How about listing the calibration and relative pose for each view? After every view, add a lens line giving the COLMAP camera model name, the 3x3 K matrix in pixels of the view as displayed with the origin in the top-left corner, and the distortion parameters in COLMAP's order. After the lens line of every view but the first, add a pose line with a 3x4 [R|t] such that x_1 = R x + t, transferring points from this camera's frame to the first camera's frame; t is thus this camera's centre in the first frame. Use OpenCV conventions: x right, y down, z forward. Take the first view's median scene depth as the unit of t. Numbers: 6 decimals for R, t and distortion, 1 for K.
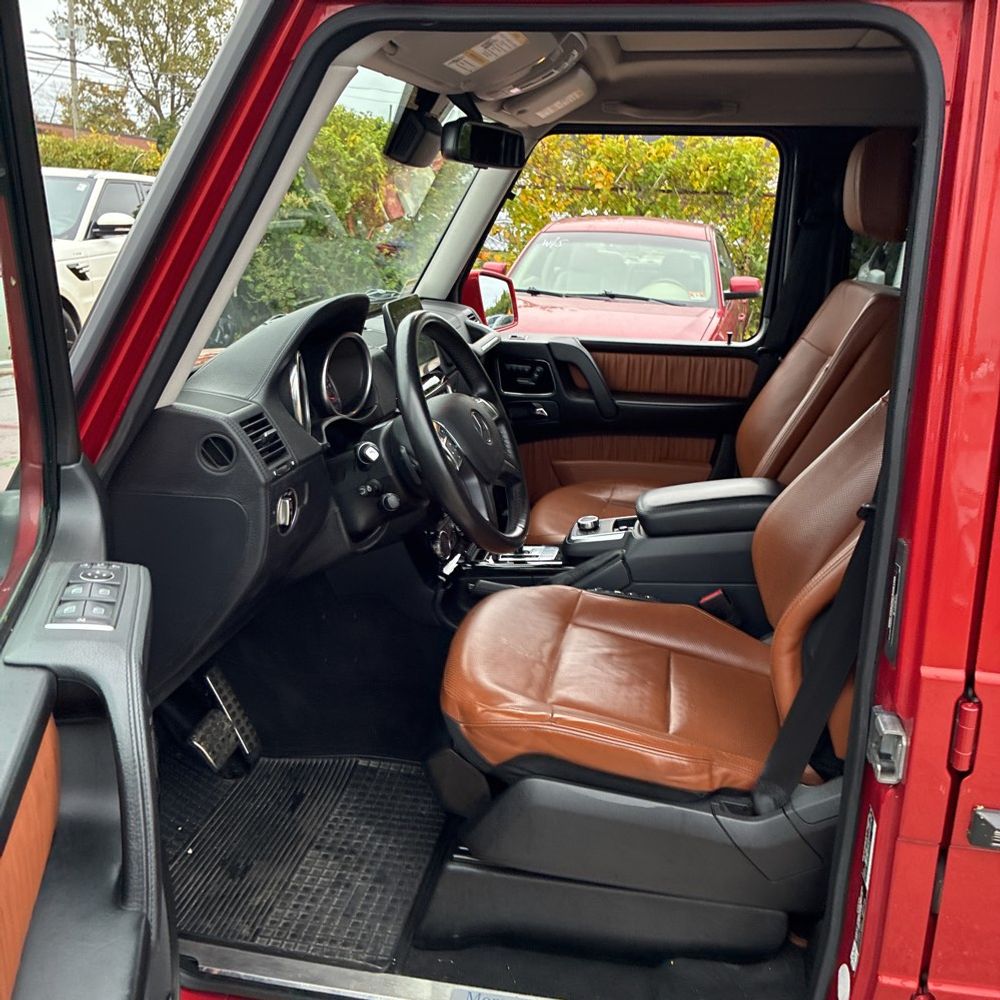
lens RADIAL K [[1000.7, 0, 499.5], [0, 1000.7, 494.8], [0, 0, 1]] dist [0.014903, -0.021536]
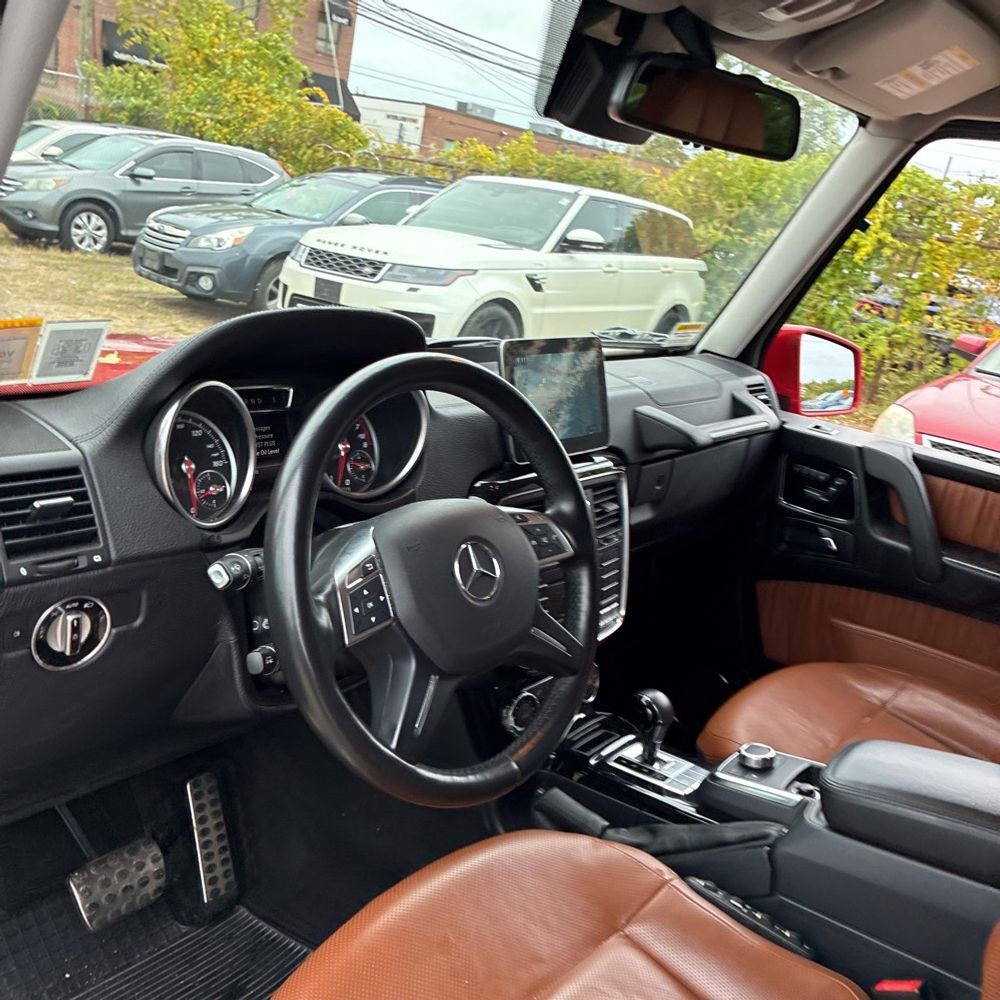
lens RADIAL K [[1002.6, 0, 494.9], [0, 1002.6, 505.8], [0, 0, 1]] dist [0.032747, -0.021557]
pose [[0.869373, 0.230254, -0.437234, 0.134526], [-0.242478, 0.969737, 0.028547, -0.071098], [0.430575, 0.081201, 0.898895, 0.284062]]
